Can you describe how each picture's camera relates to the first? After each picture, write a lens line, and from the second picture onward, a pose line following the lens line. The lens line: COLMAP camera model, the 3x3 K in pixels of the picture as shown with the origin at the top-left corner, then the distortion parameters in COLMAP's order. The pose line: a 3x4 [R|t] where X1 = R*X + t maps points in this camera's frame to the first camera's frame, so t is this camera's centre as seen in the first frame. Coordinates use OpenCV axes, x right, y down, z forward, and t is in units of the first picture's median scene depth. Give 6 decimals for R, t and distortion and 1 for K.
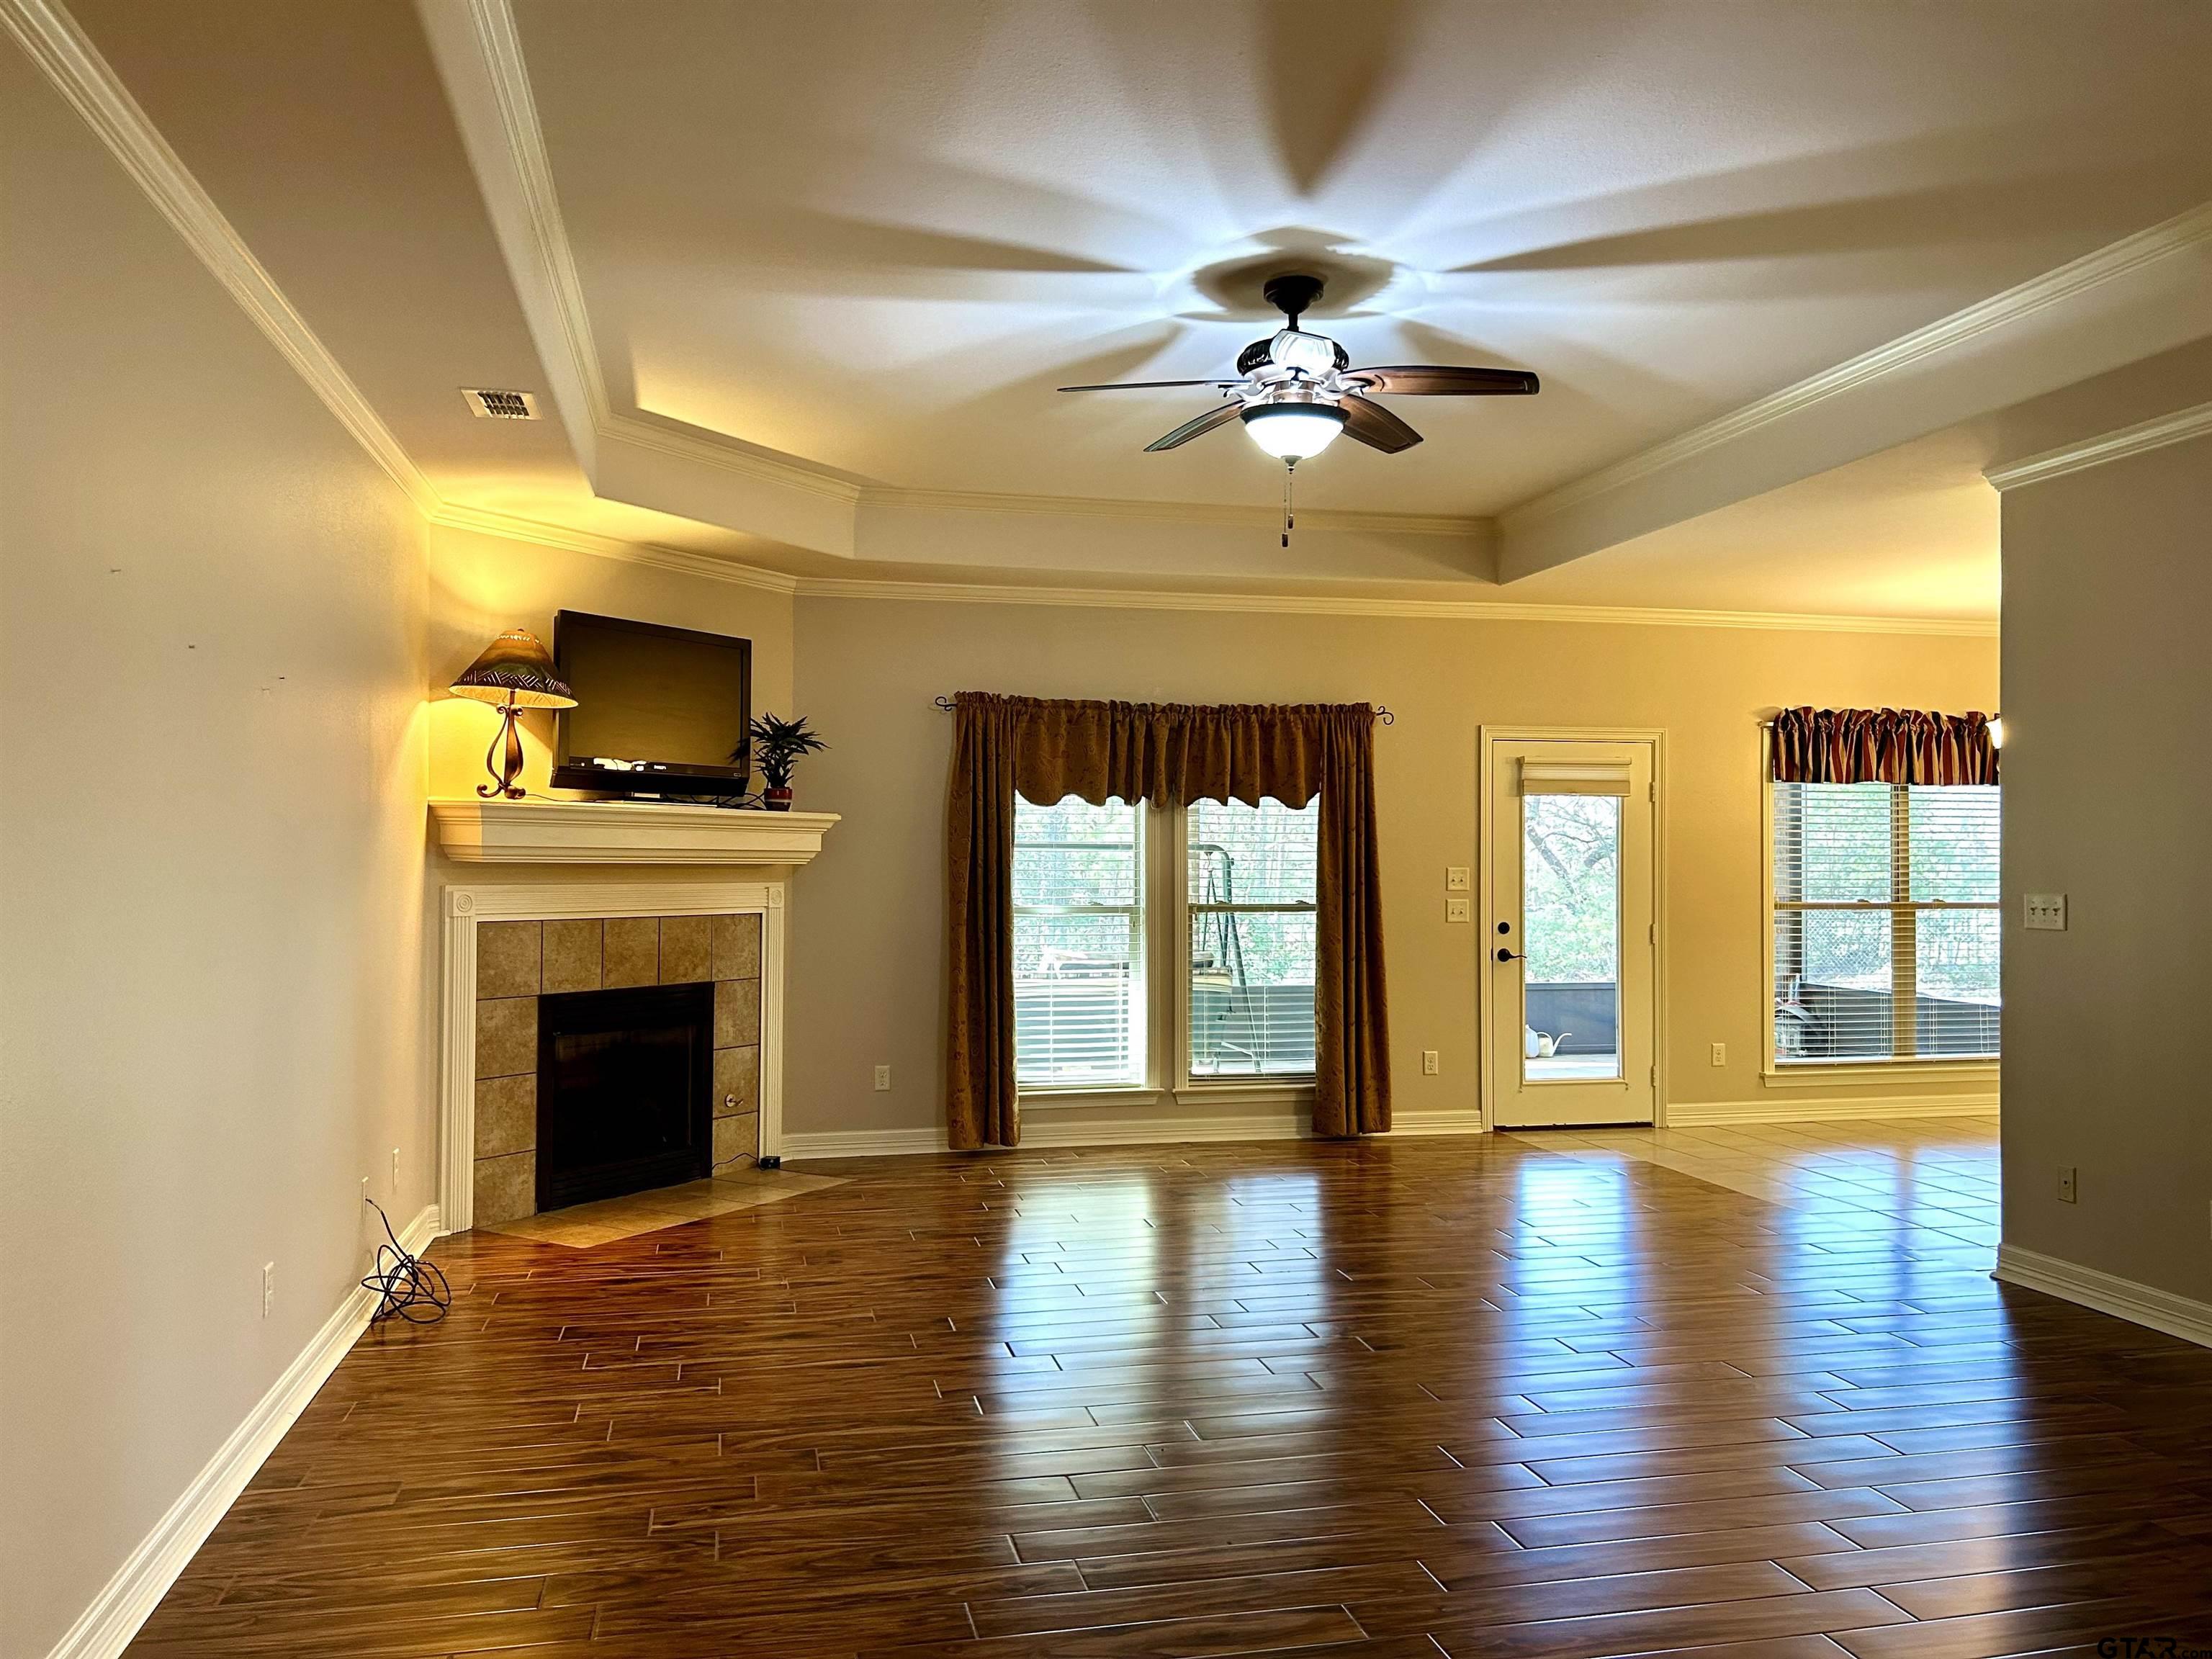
lens RADIAL K [[1663.9, 0, 1113.4], [0, 1663.9, 831.5], [0, 0, 1]] dist [0.053506, -0.061082]
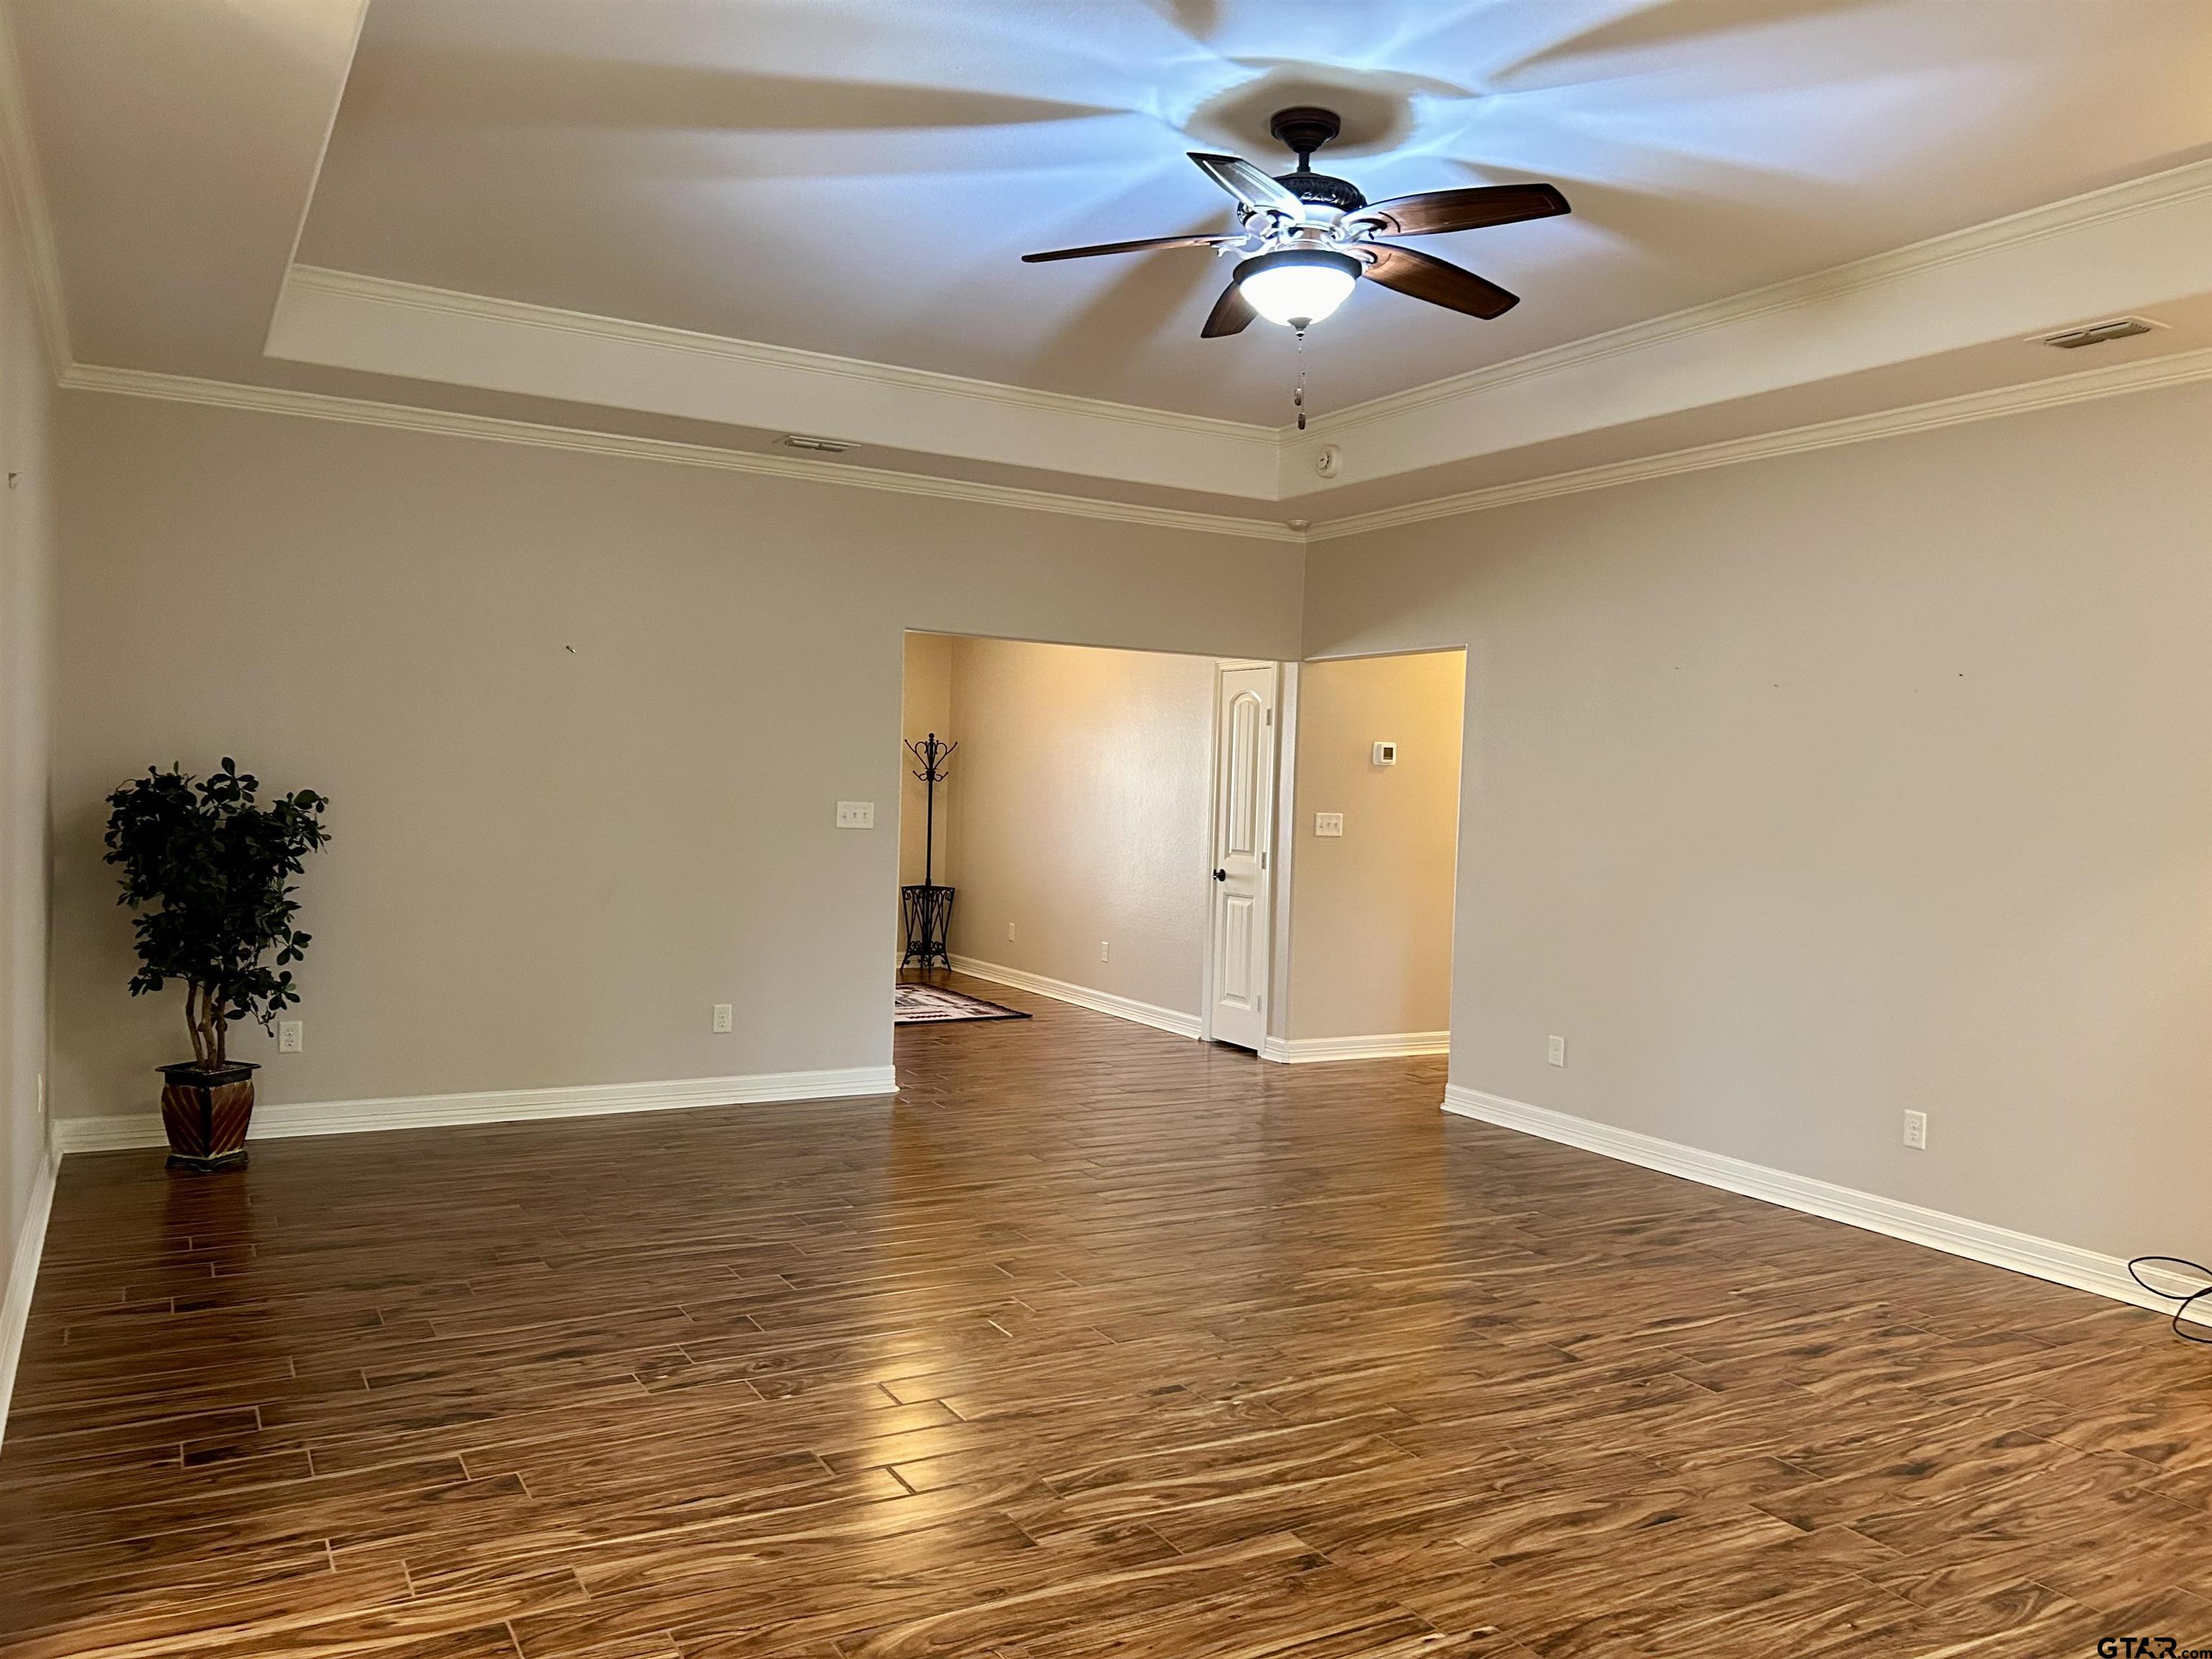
lens RADIAL K [[1663.9, 0, 1123.6], [0, 1663.9, 847.0], [0, 0, 1]] dist [0.053506, -0.061082]
pose [[-0.956825, -0.021779, -0.289848, 0.255413], [-0.029884, 0.999276, 0.023565, 0.015032], [0.289125, 0.031209, -0.956782, 1.055750]]
